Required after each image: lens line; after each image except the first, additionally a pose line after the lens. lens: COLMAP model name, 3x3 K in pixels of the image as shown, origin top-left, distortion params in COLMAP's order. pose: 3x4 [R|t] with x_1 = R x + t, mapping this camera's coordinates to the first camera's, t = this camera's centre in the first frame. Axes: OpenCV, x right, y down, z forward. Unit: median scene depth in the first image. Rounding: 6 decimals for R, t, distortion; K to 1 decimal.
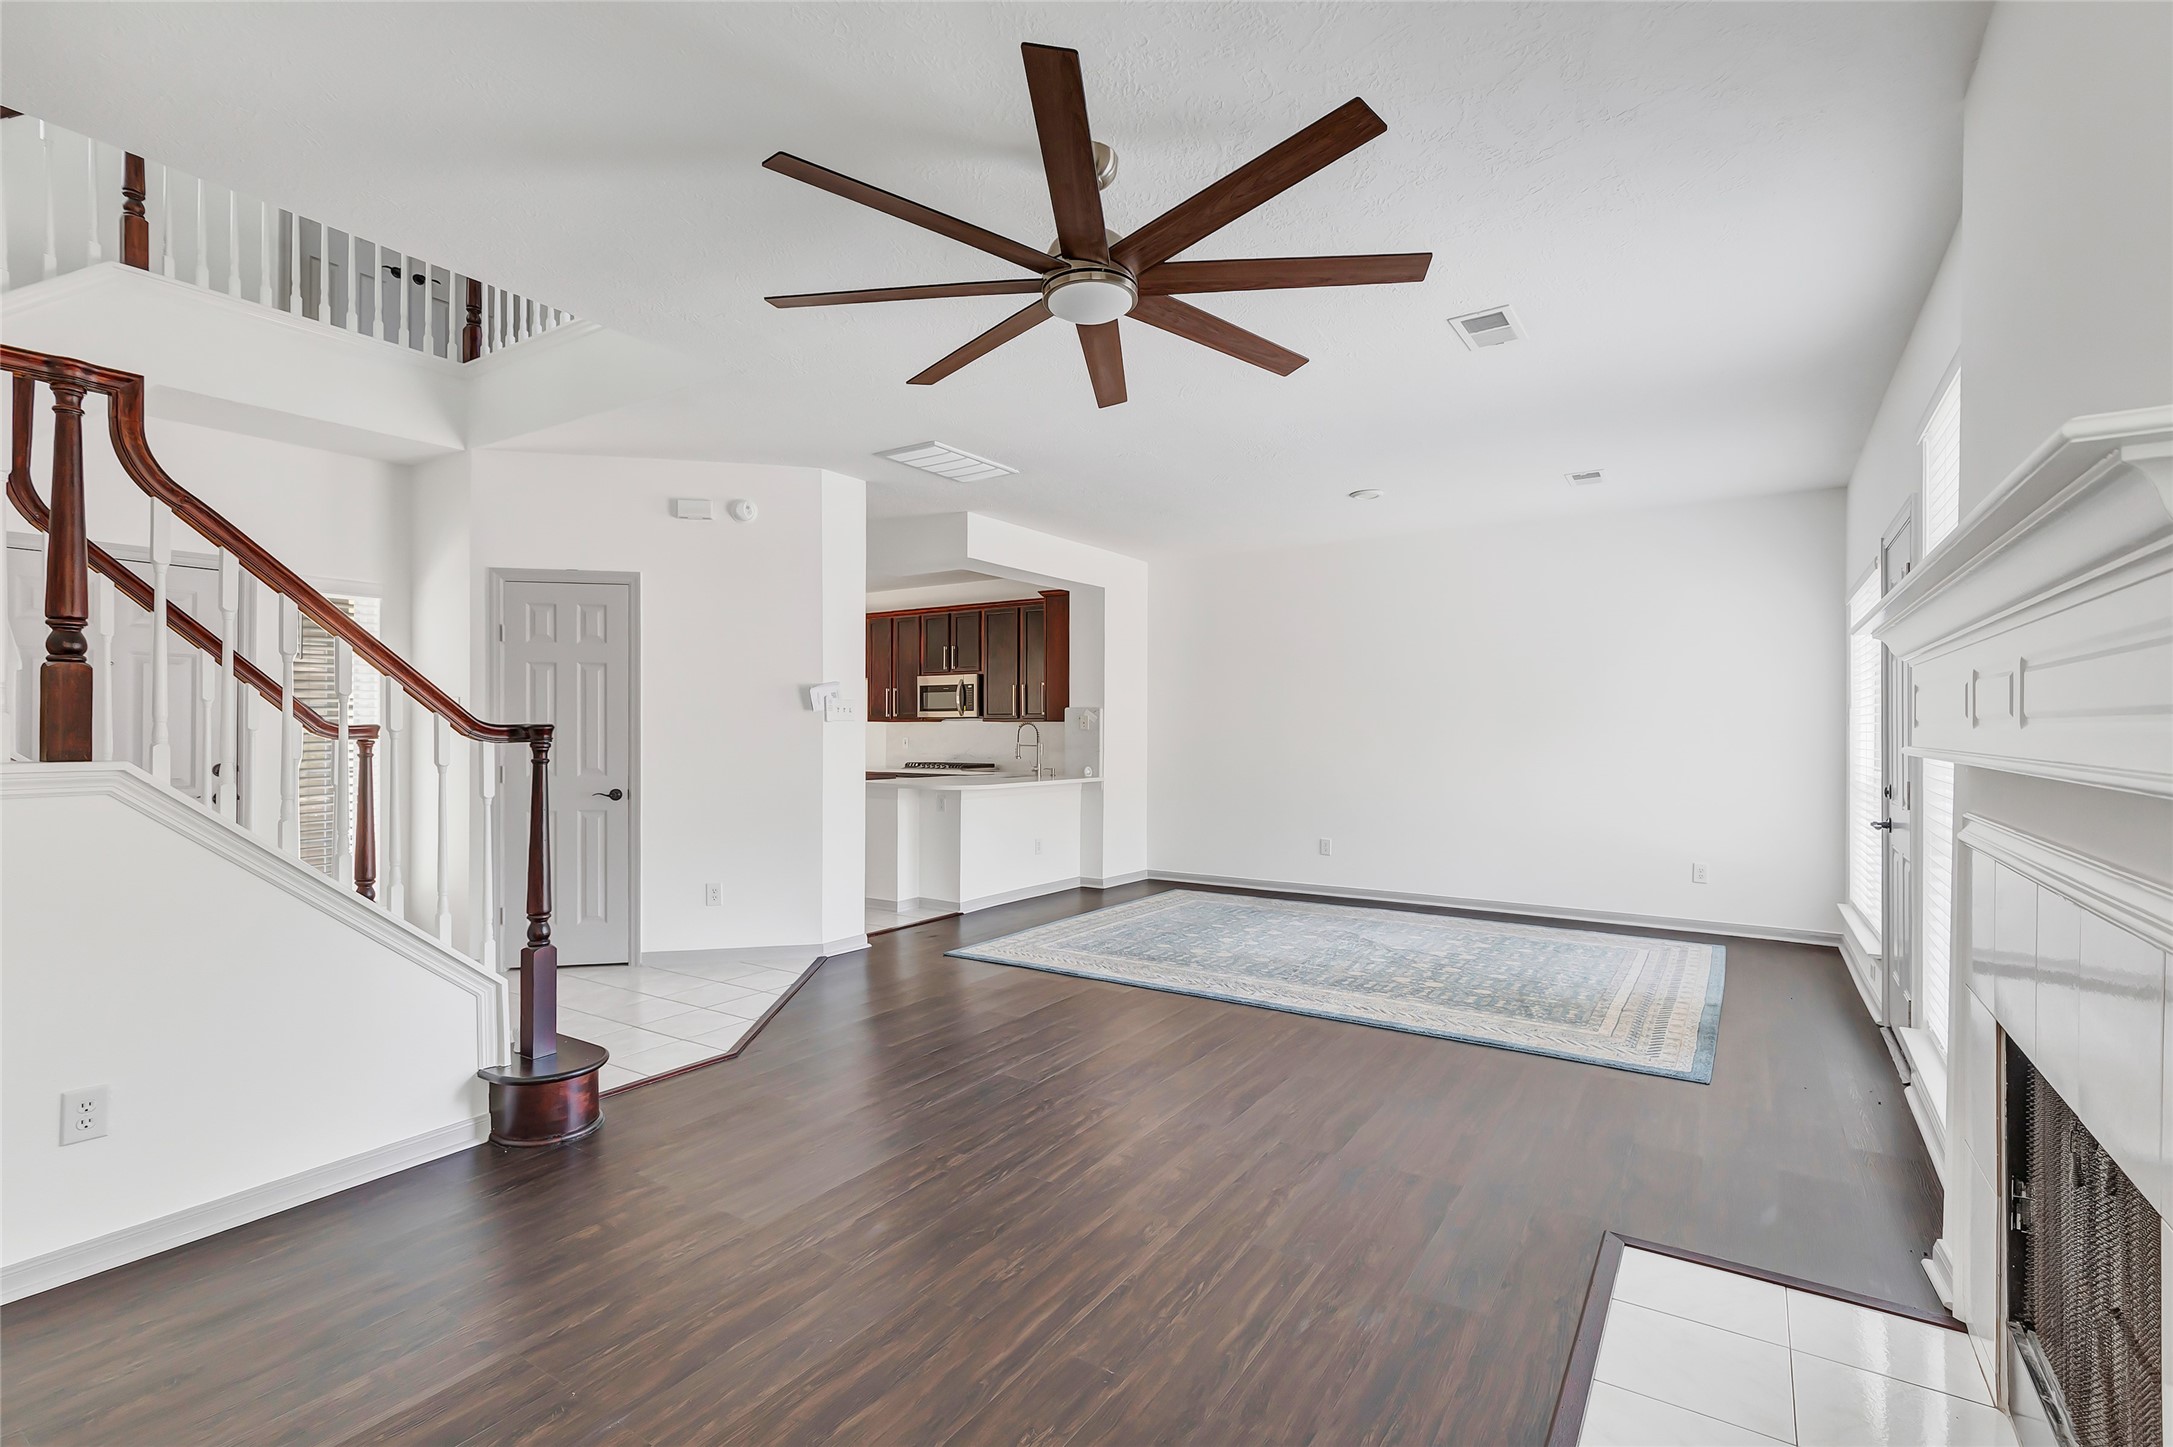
lens RADIAL K [[993.5, 0, 1058.5], [0, 993.5, 729.2], [0, 0, 1]] dist [-0.000063, 0.000145]
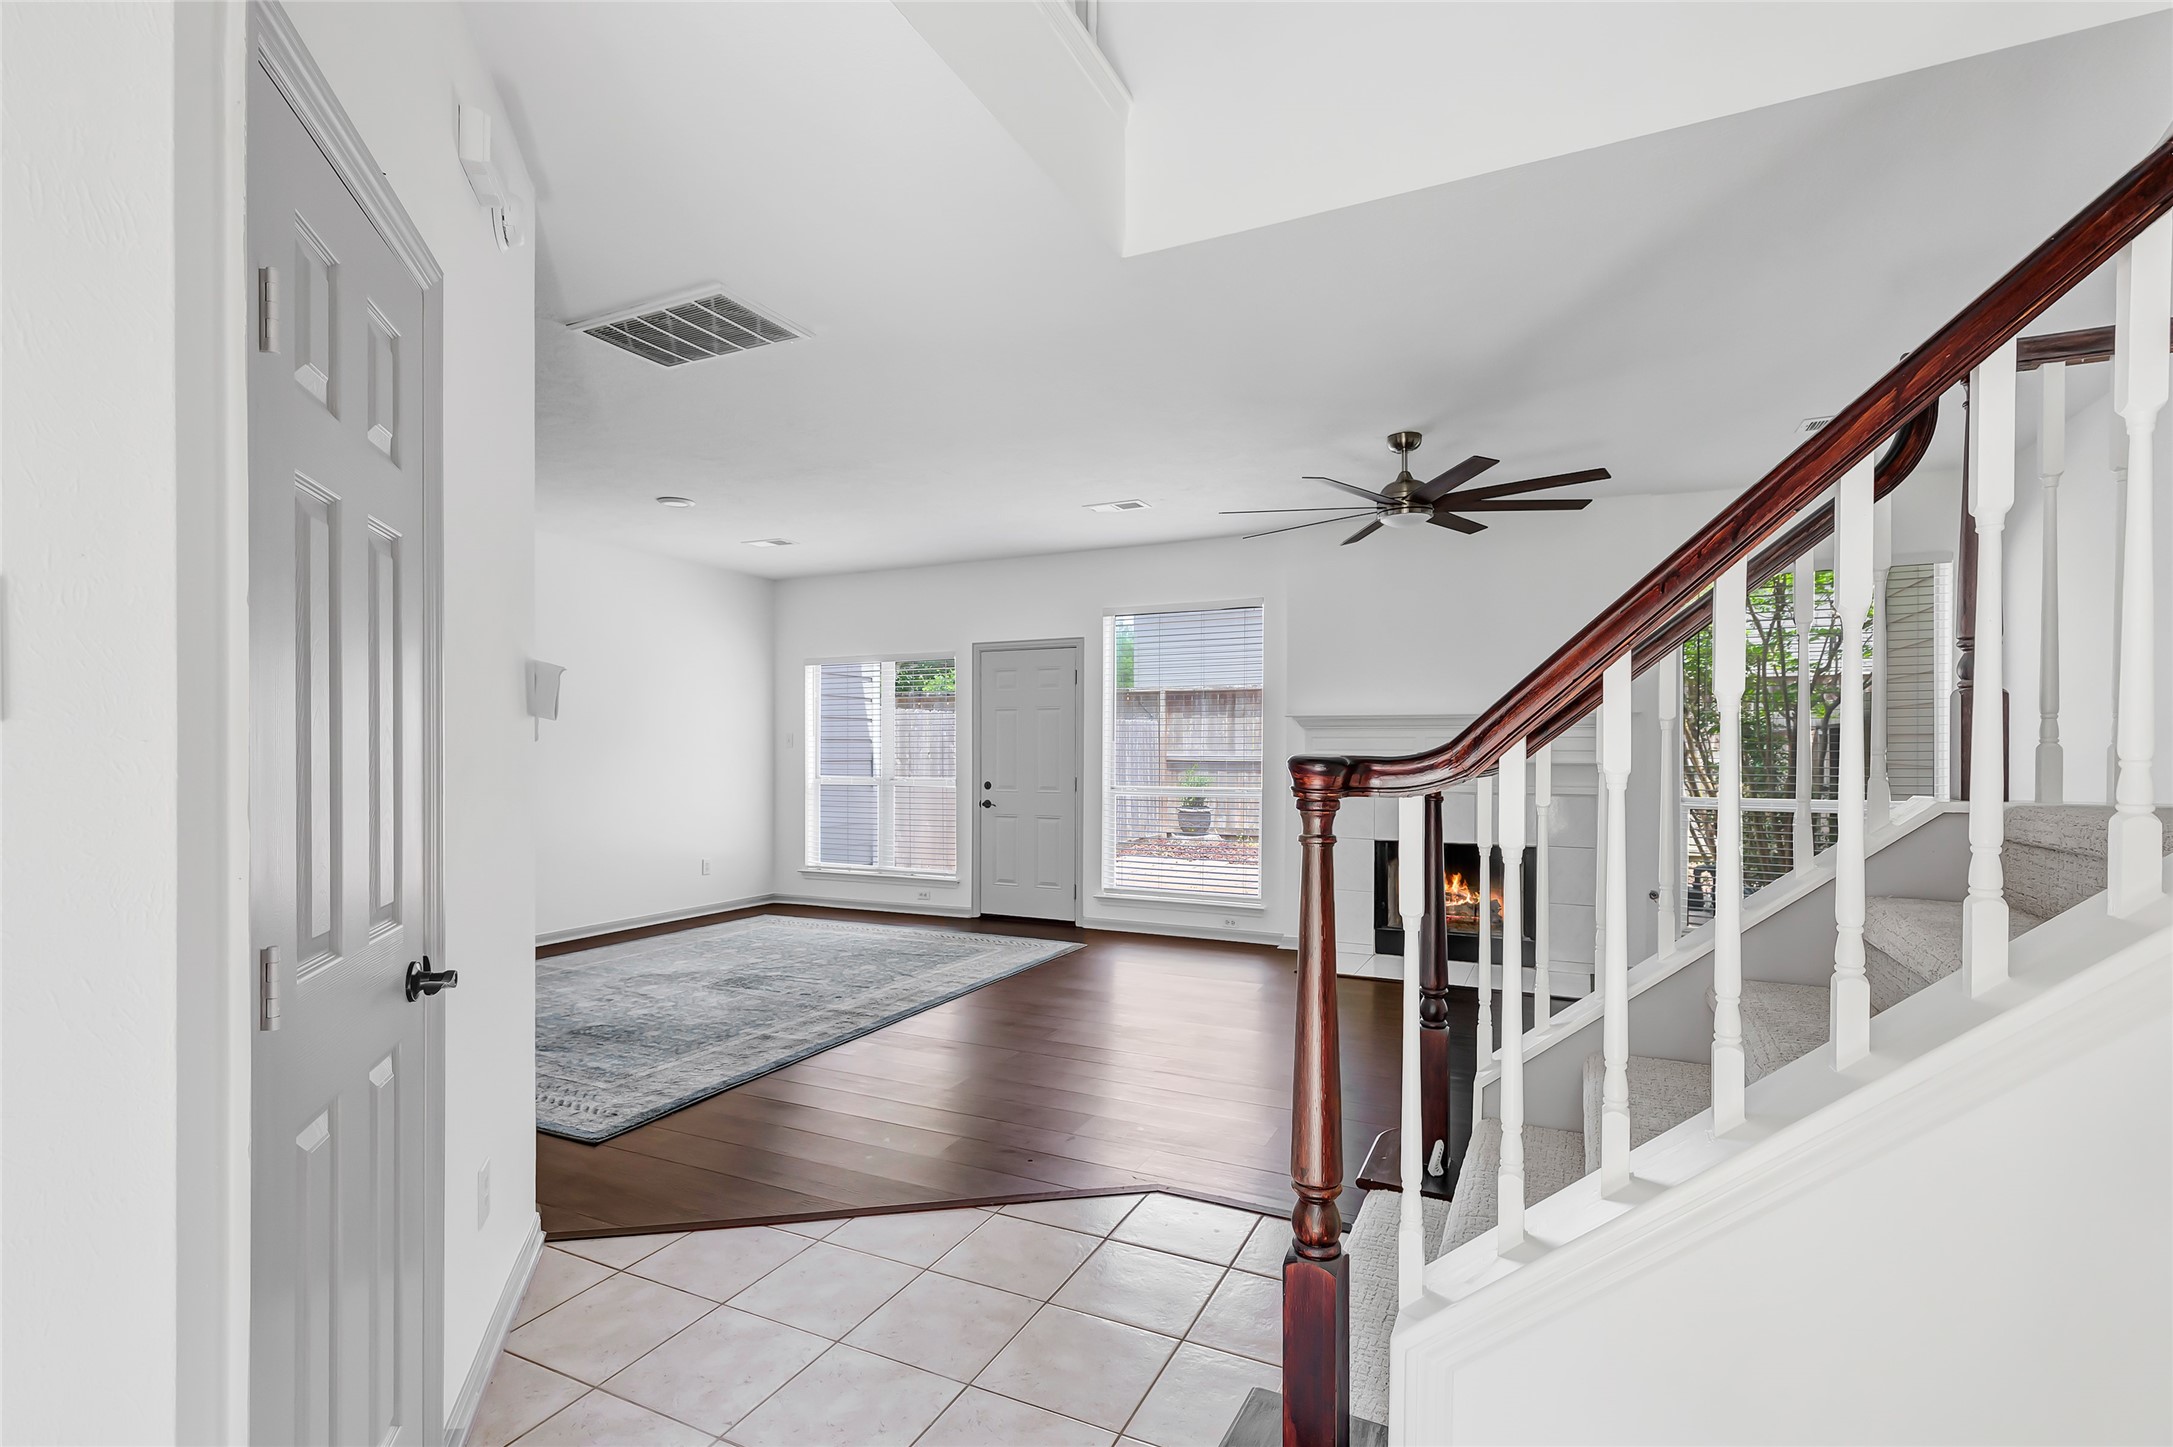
lens RADIAL K [[991.1, 0, 1110.1], [0, 991.1, 749.1], [0, 0, 1]] dist [0.002564, 0.000167]
pose [[-0.148298, -0.005401, 0.988928, -0.939508], [-0.000821, 0.999985, 0.005338, -0.011736], [-0.988942, -0.000020, -0.148300, 1.000801]]
